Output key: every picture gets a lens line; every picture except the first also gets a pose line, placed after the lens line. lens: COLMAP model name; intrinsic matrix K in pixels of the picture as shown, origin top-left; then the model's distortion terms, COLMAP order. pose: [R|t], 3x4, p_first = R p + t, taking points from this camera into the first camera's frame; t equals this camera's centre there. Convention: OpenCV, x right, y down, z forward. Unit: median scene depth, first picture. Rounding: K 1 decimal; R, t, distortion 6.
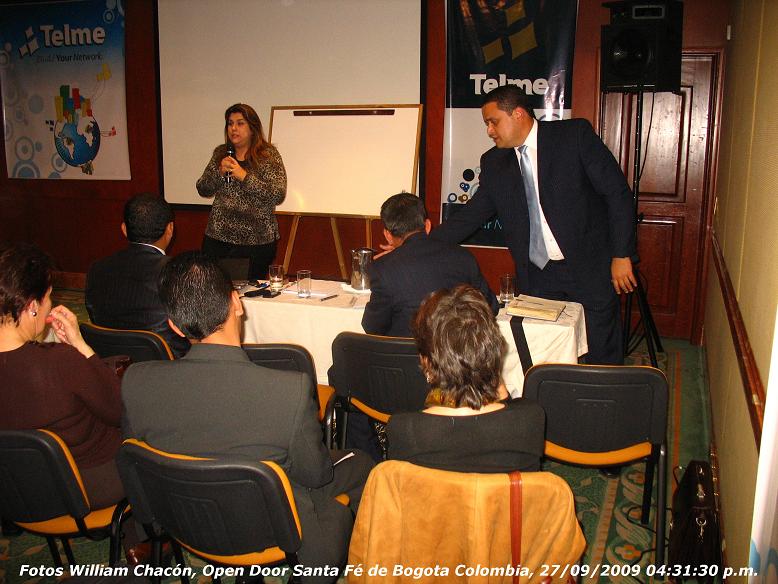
lens RADIAL K [[811.9, 0, 389.3], [0, 811.9, 290.8], [0, 0, 1]] dist [-0.105149, 0.000000]
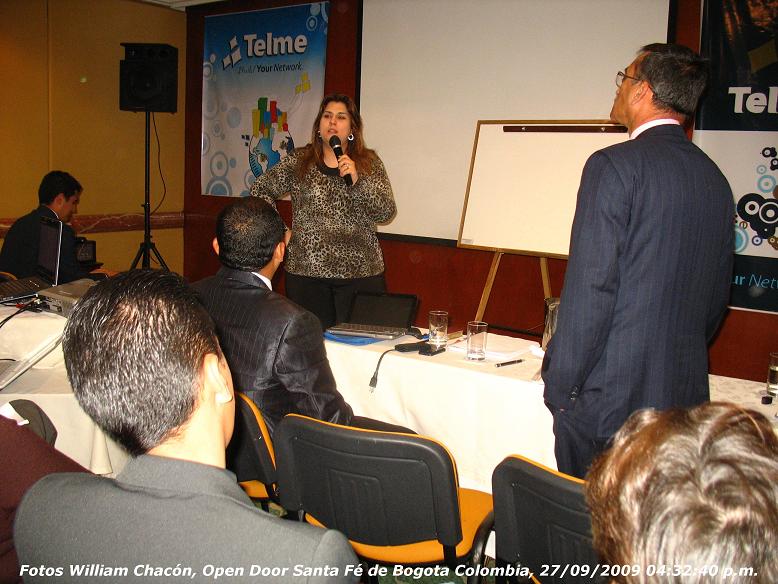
lens RADIAL K [[811.9, 0, 365.9], [0, 811.9, 302.5], [0, 0, 1]] dist [-0.105149, 0.000000]
pose [[0.950233, 0.075588, -0.302232, 0.017918], [-0.086195, 0.996038, -0.021892, -0.017969], [0.299380, 0.046854, 0.952983, 0.278029]]
